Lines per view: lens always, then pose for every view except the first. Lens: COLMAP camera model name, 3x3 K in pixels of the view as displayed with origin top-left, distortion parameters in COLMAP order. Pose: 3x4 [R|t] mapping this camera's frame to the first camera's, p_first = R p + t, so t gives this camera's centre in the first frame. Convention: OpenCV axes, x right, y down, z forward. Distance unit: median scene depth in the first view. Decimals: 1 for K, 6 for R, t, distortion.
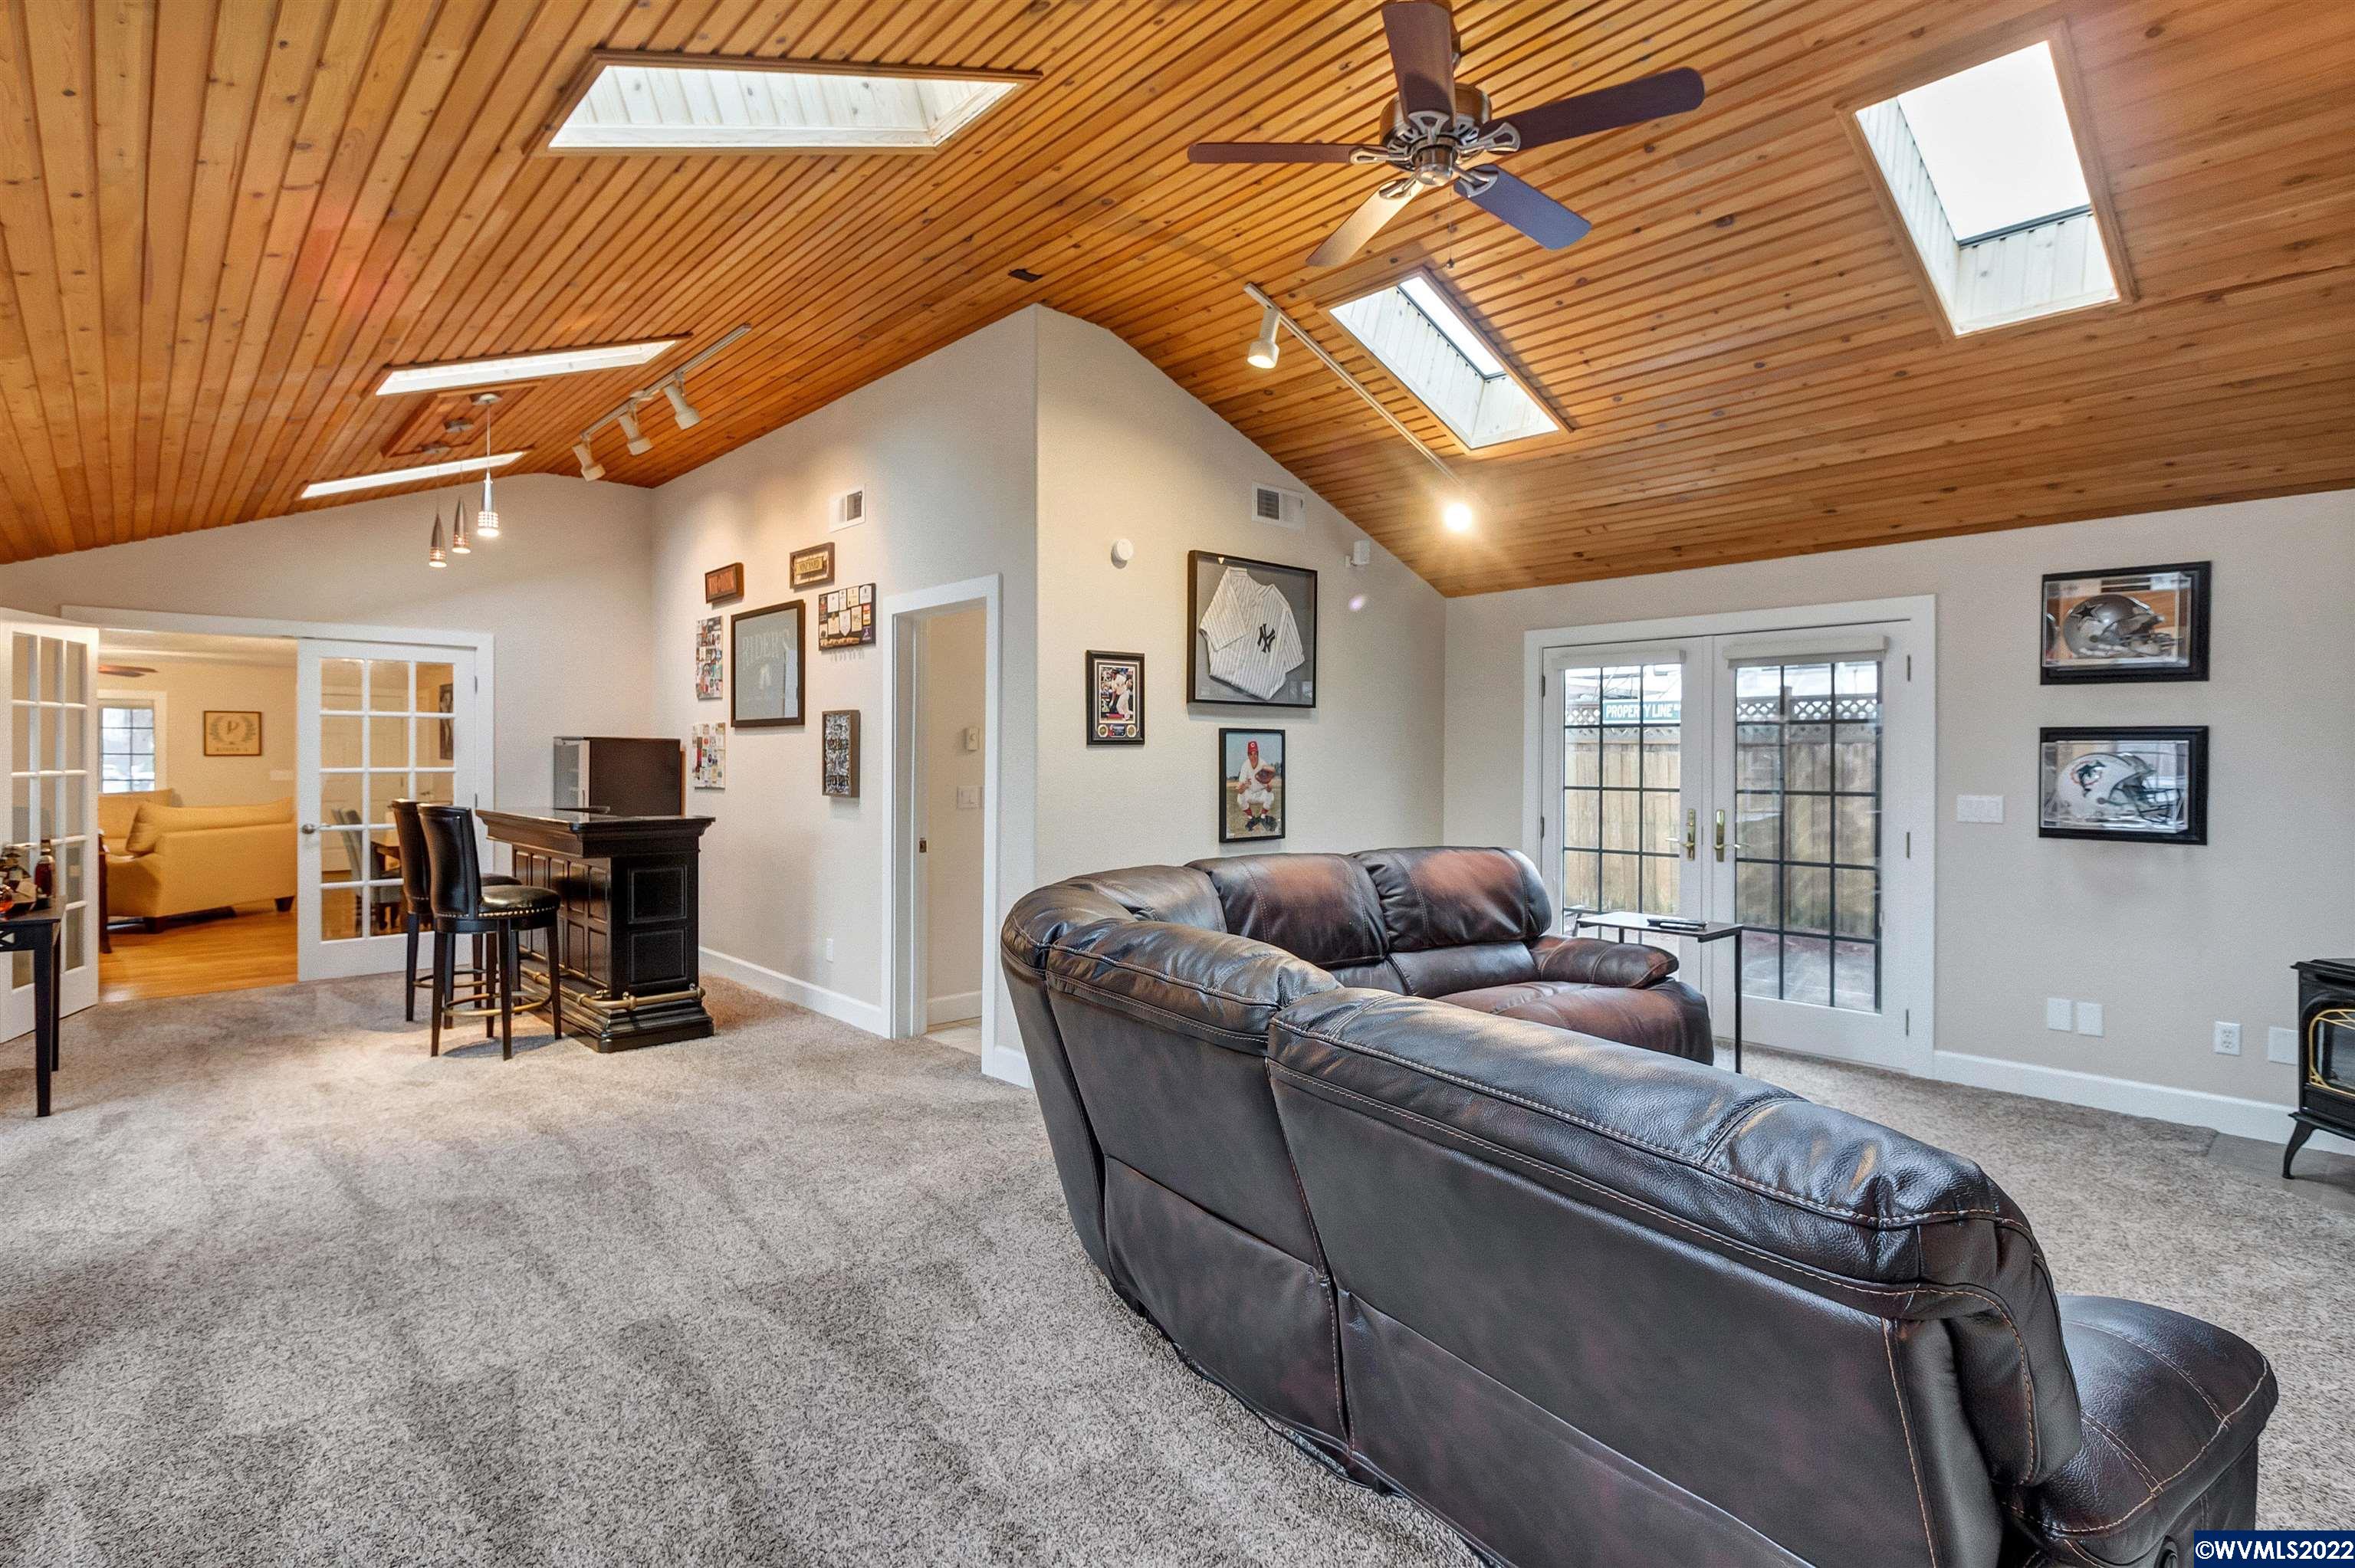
lens RADIAL K [[1128.3, 0, 1178.5], [0, 1128.3, 748.6], [0, 0, 1]] dist [0.000537, 0.000212]
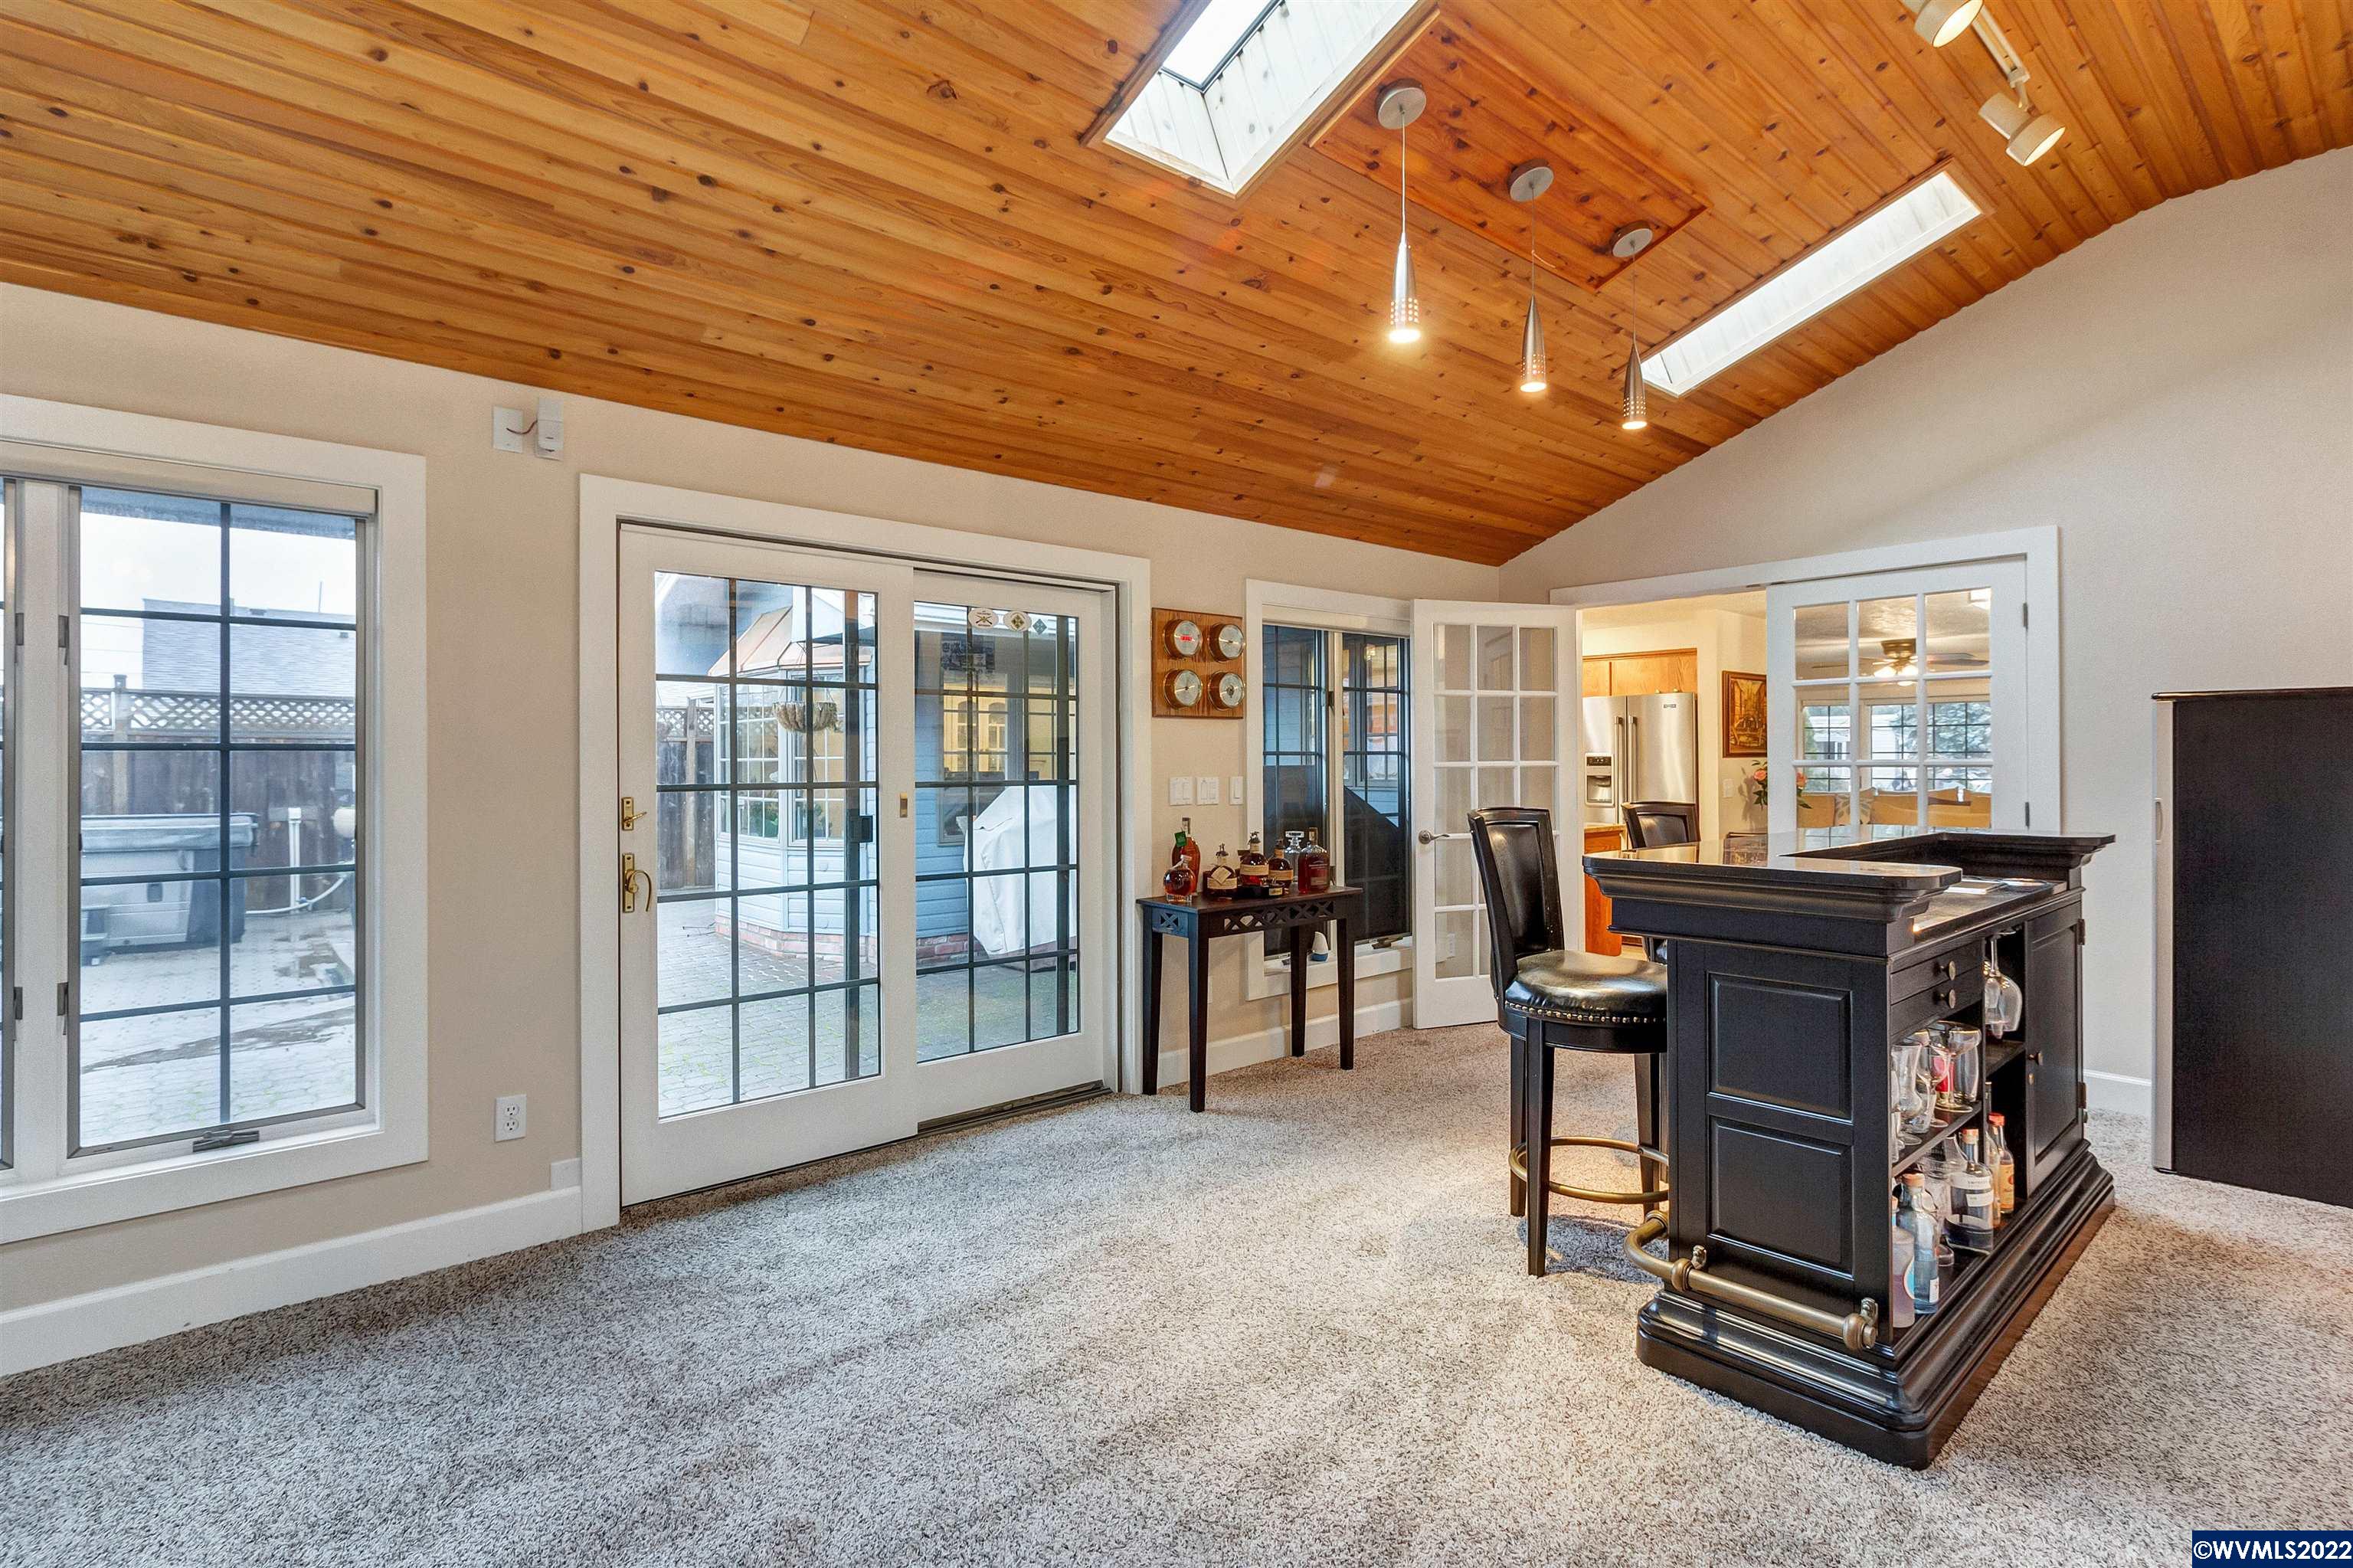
lens RADIAL K [[1089.5, 0, 1173.4], [0, 1089.5, 770.1], [0, 0, 1]] dist [0.015475, -0.000052]
pose [[-0.043957, -0.001749, -0.999032, -0.032873], [0.013040, 0.999912, -0.002325, 0.018127], [0.998948, -0.013130, -0.043930, 0.572836]]
